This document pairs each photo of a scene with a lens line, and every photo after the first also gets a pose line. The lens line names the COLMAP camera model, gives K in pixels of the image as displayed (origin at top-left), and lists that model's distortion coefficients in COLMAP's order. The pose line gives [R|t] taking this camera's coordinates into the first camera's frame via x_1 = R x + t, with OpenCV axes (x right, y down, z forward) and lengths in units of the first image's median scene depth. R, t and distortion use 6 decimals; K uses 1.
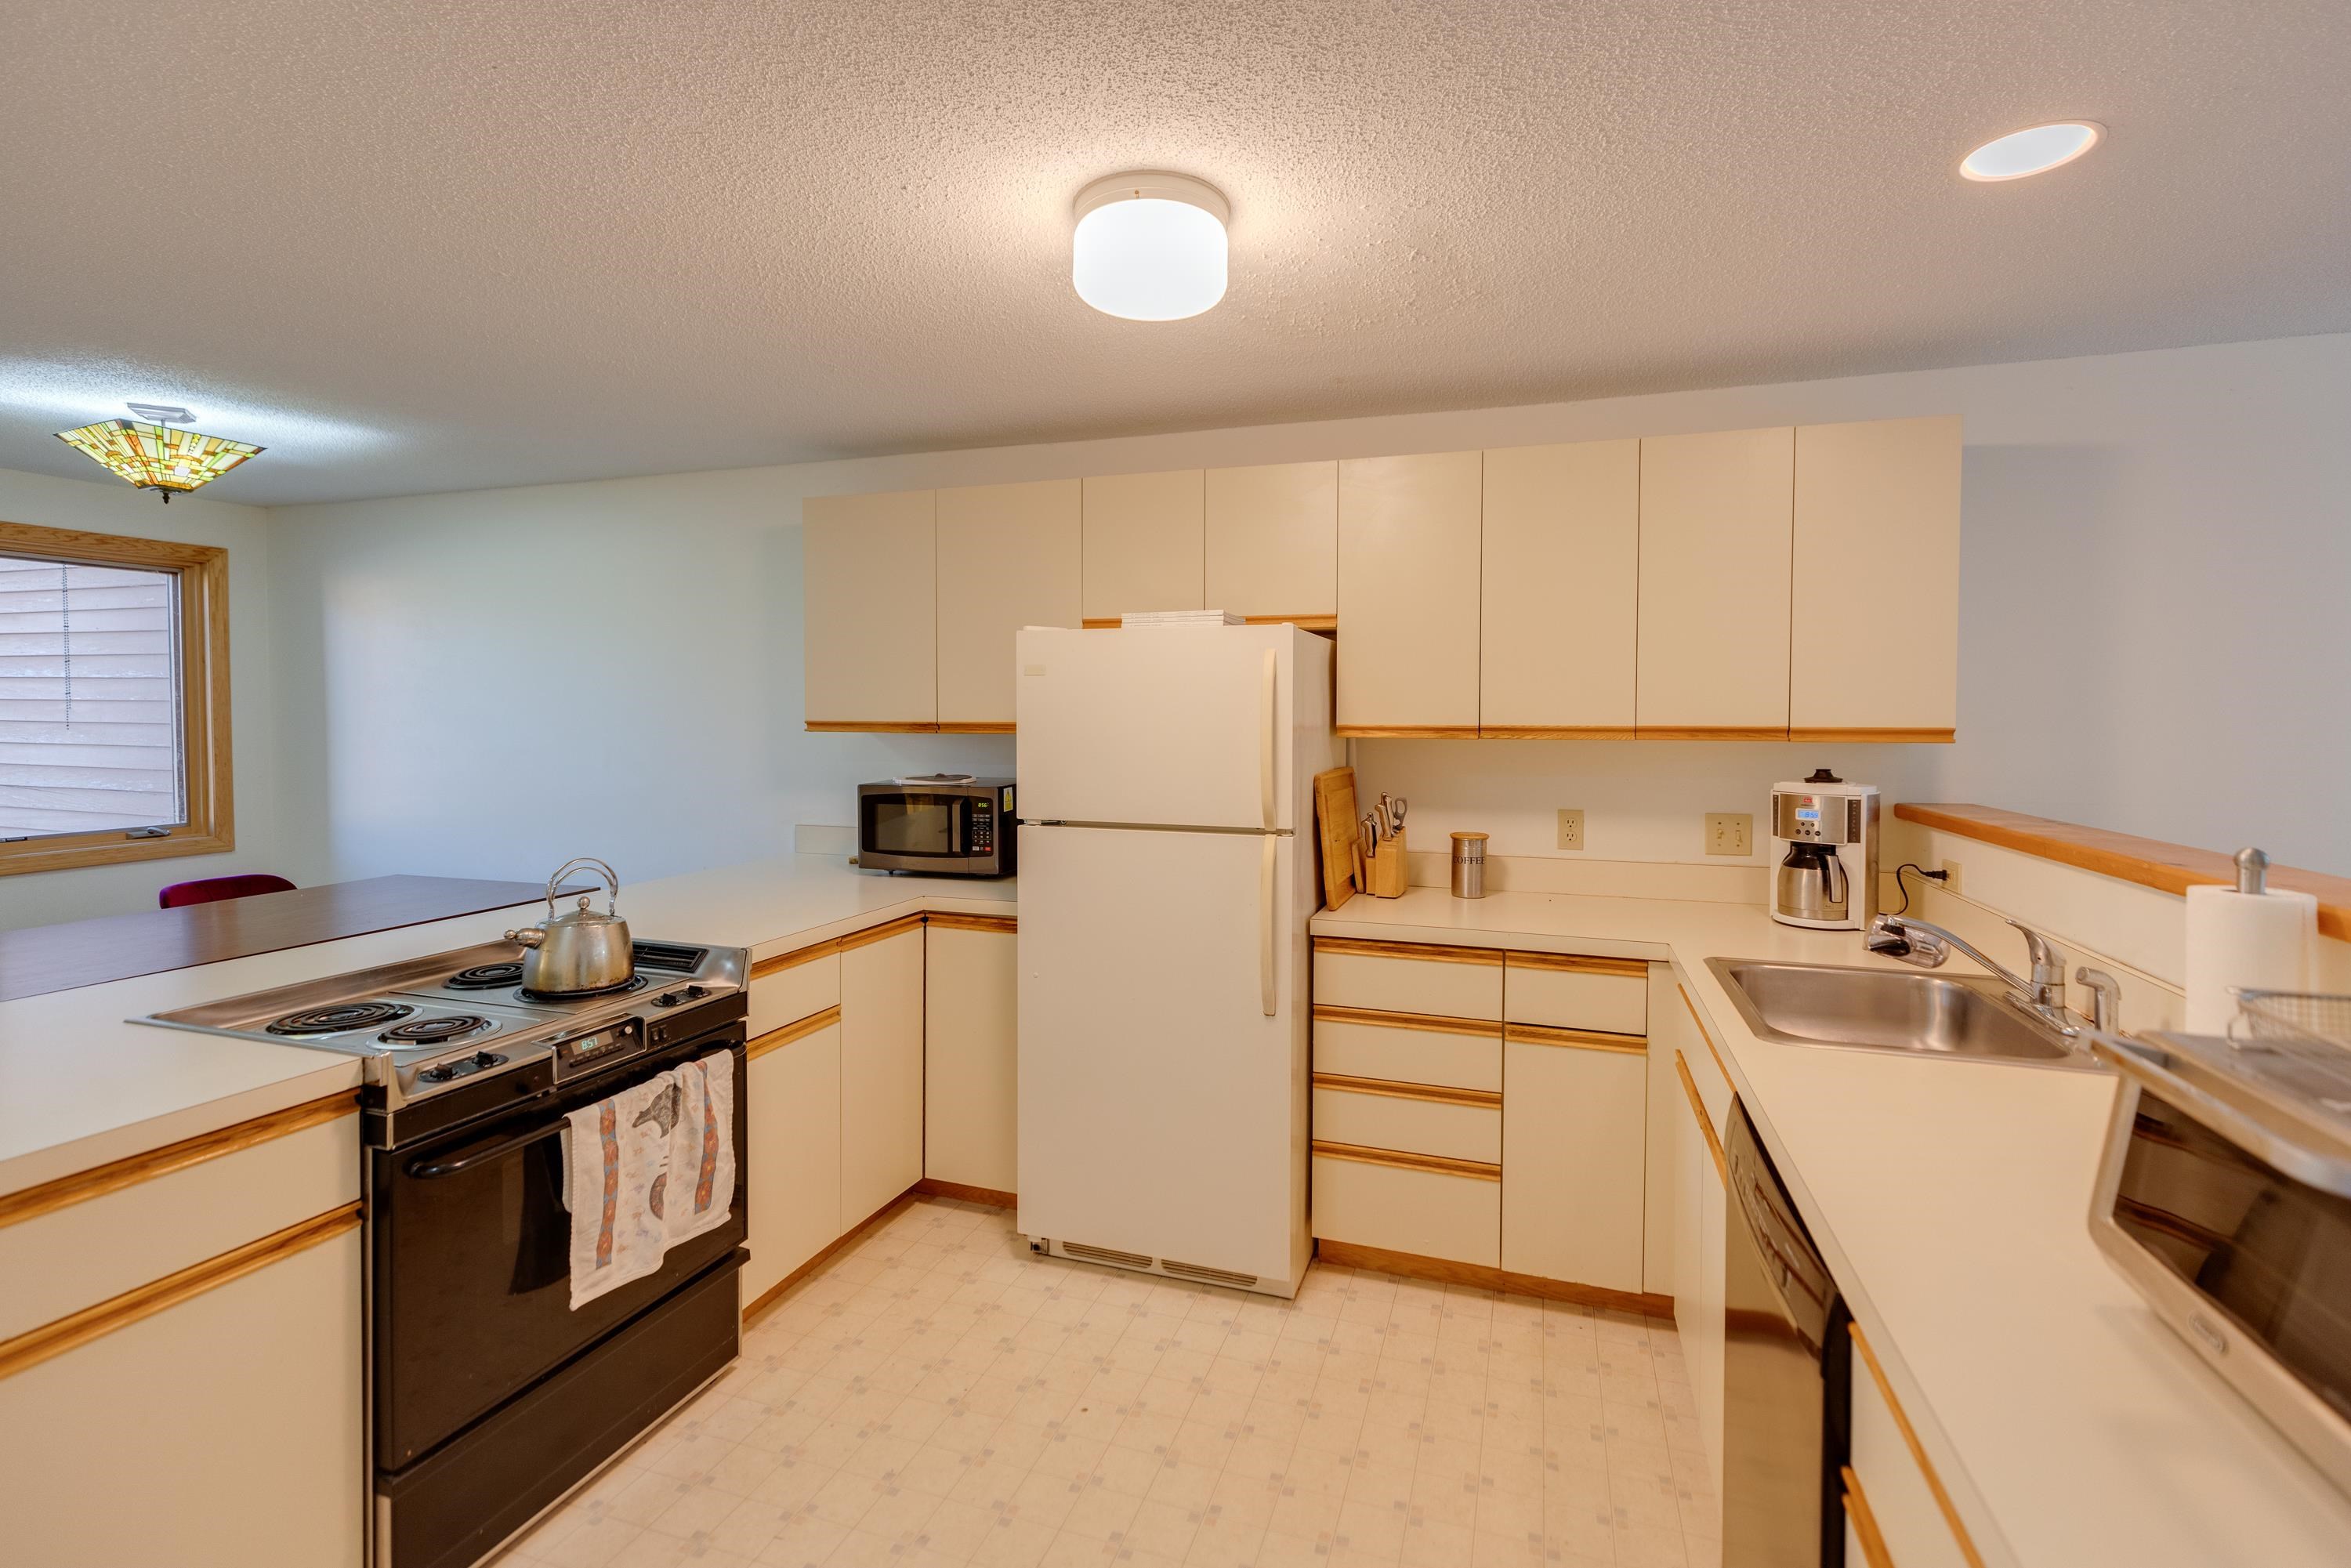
lens RADIAL K [[1118.6, 0, 1166.7], [0, 1118.6, 750.6], [0, 0, 1]] dist [-0.000898, -0.000036]
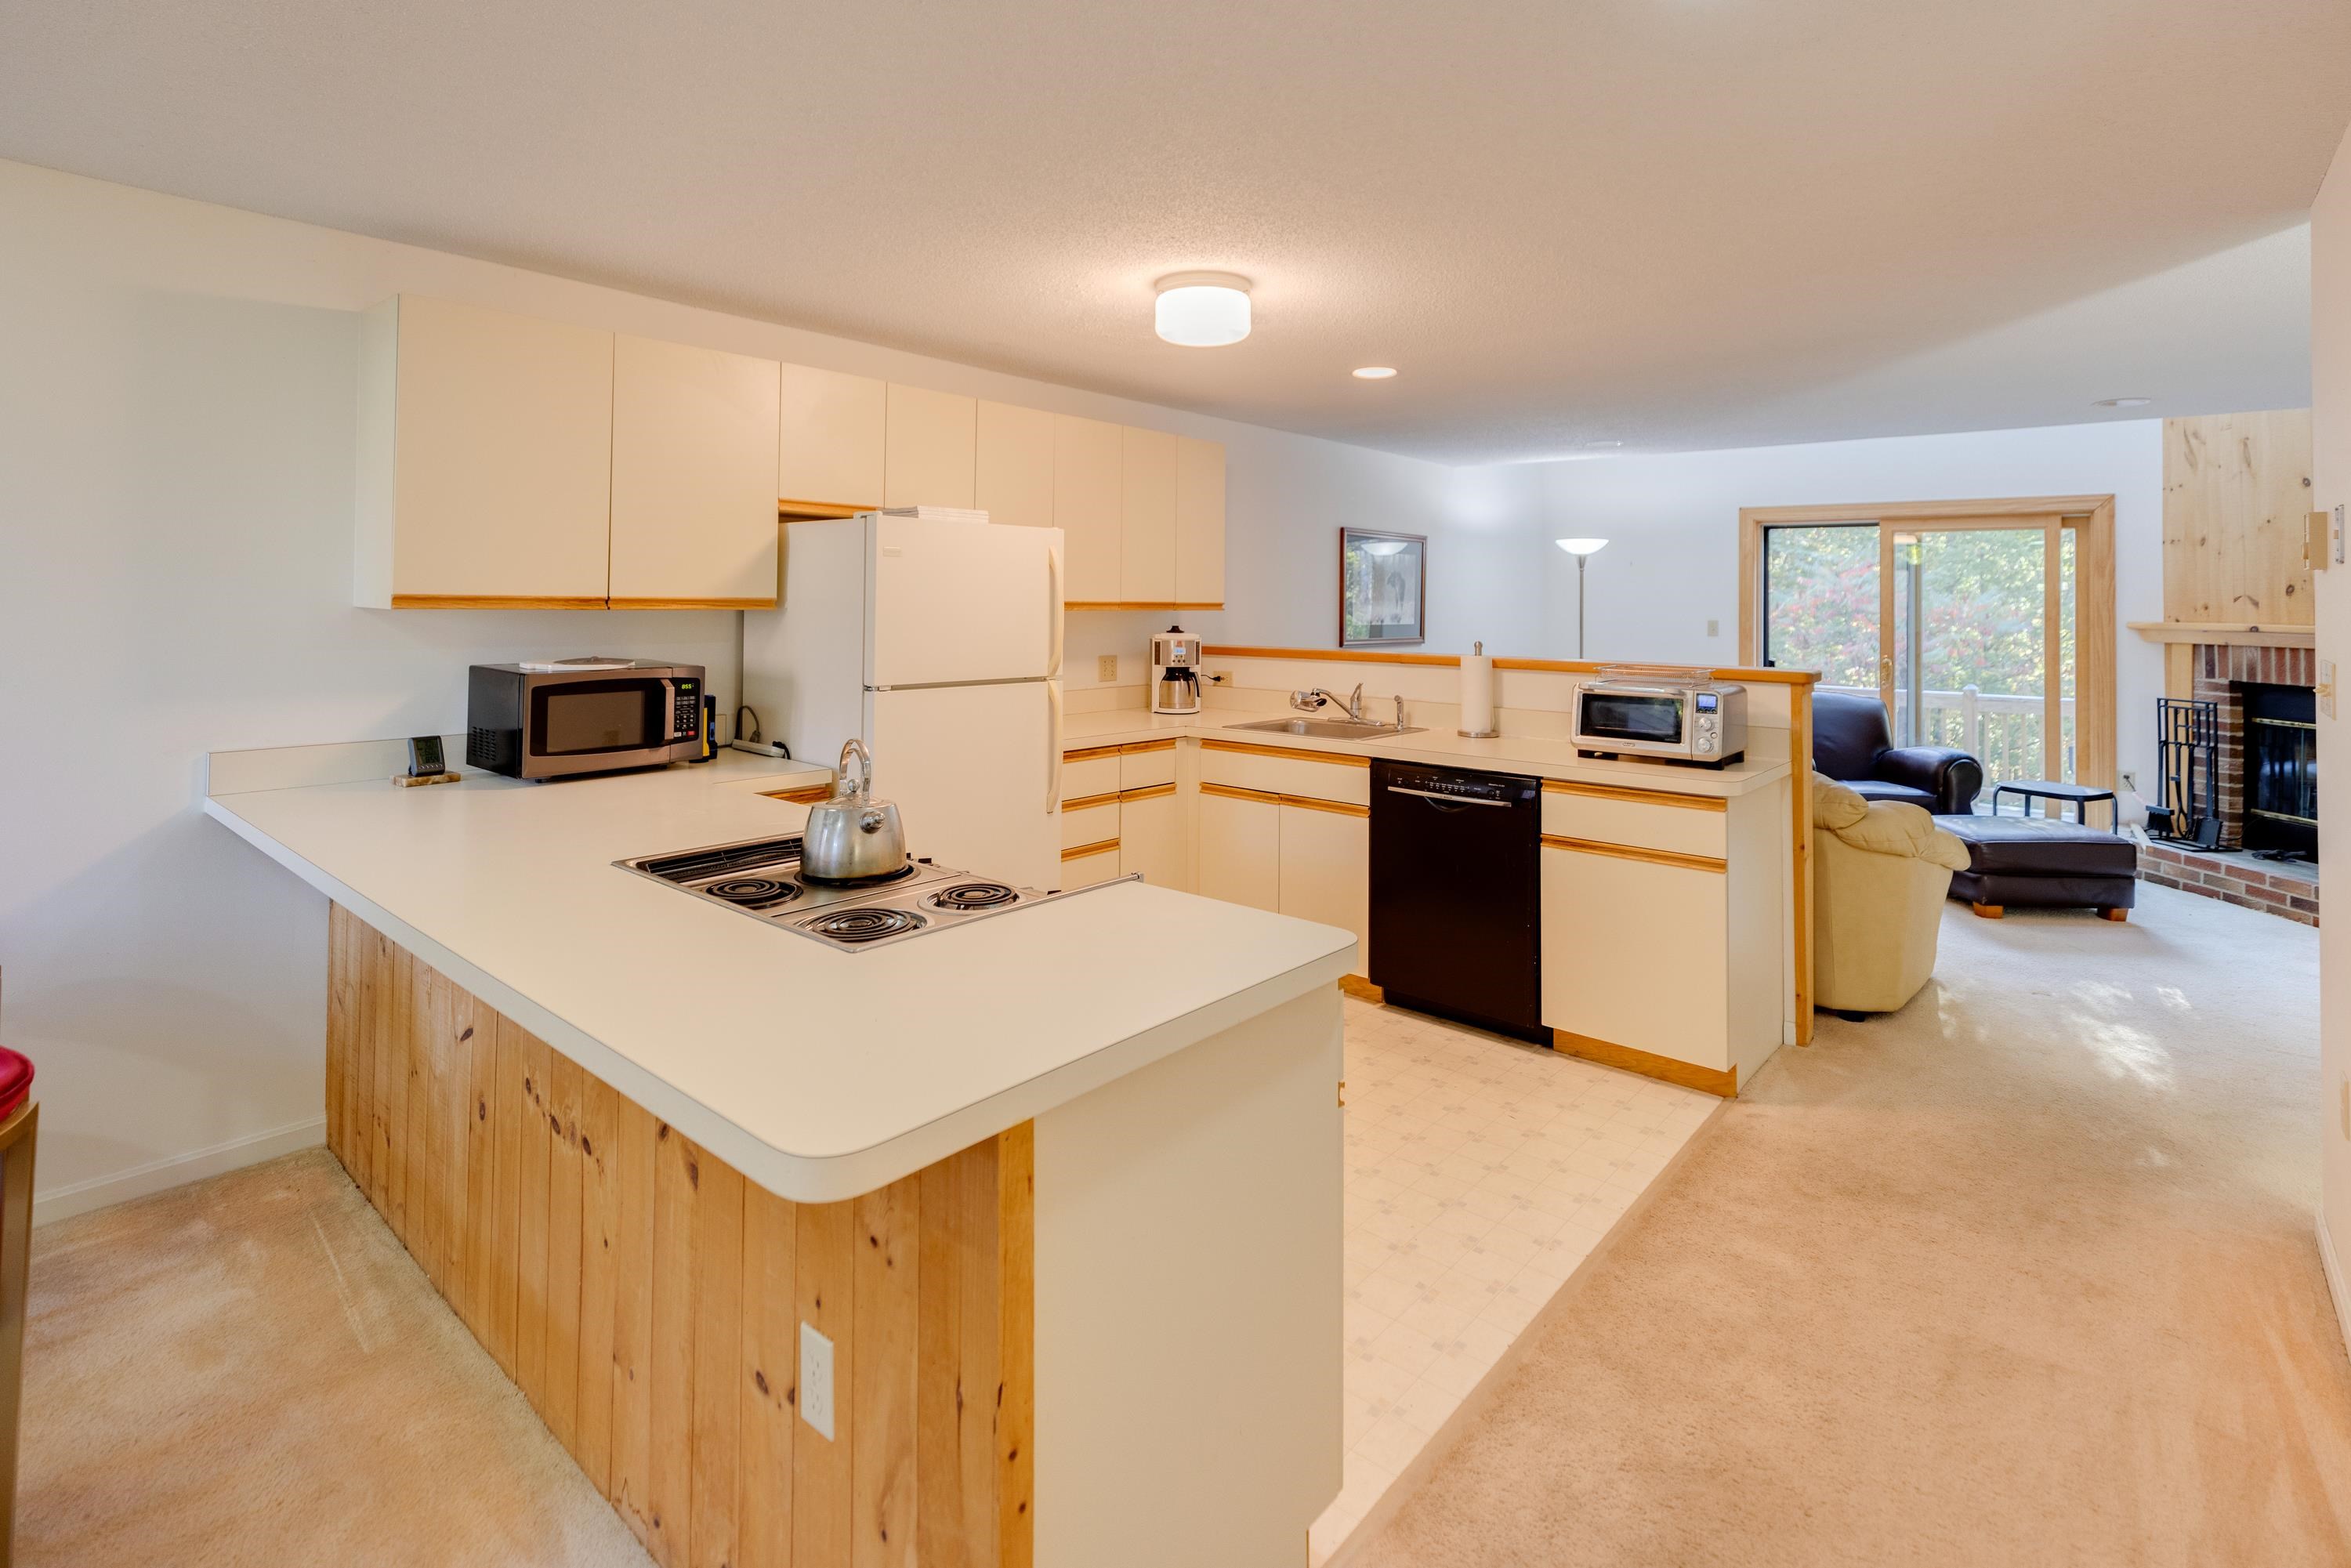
lens RADIAL K [[1097.4, 0, 1173.0], [0, 1097.4, 594.7], [0, 0, 1]] dist [-0.000220, -0.000007]
pose [[0.362738, 0.005463, 0.931875, -1.063735], [0.018586, 0.999741, -0.013095, -0.010090], [-0.931706, 0.022070, 0.362543, 0.358621]]
